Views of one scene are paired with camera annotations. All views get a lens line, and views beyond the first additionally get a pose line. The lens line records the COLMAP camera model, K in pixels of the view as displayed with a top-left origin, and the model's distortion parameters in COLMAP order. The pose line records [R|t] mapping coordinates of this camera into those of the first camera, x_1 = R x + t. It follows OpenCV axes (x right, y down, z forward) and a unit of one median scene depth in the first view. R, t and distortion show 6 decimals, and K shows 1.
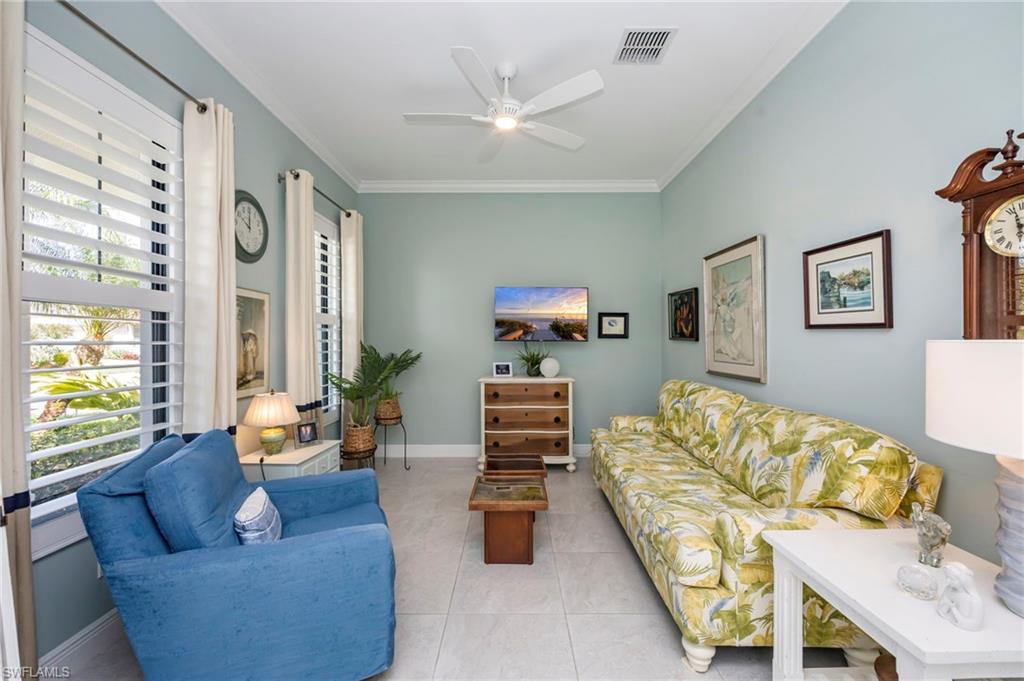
lens RADIAL K [[407.2, 0, 509.6], [0, 407.2, 335.5], [0, 0, 1]] dist [-0.001404, -0.000228]
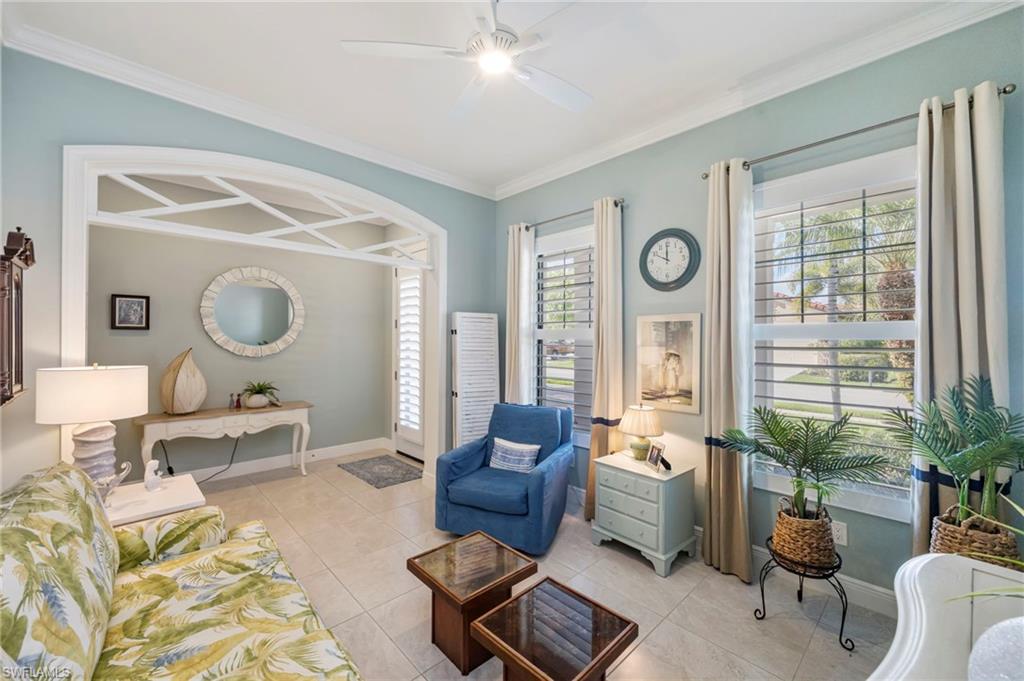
lens RADIAL K [[407.2, 0, 510.7], [0, 407.2, 340.9], [0, 0, 1]] dist [-0.001404, -0.000228]
pose [[-0.718975, 0.003518, -0.695027, 0.518494], [0.003047, 0.999994, 0.001909, -0.050643], [0.695029, -0.000745, -0.718981, 1.722842]]
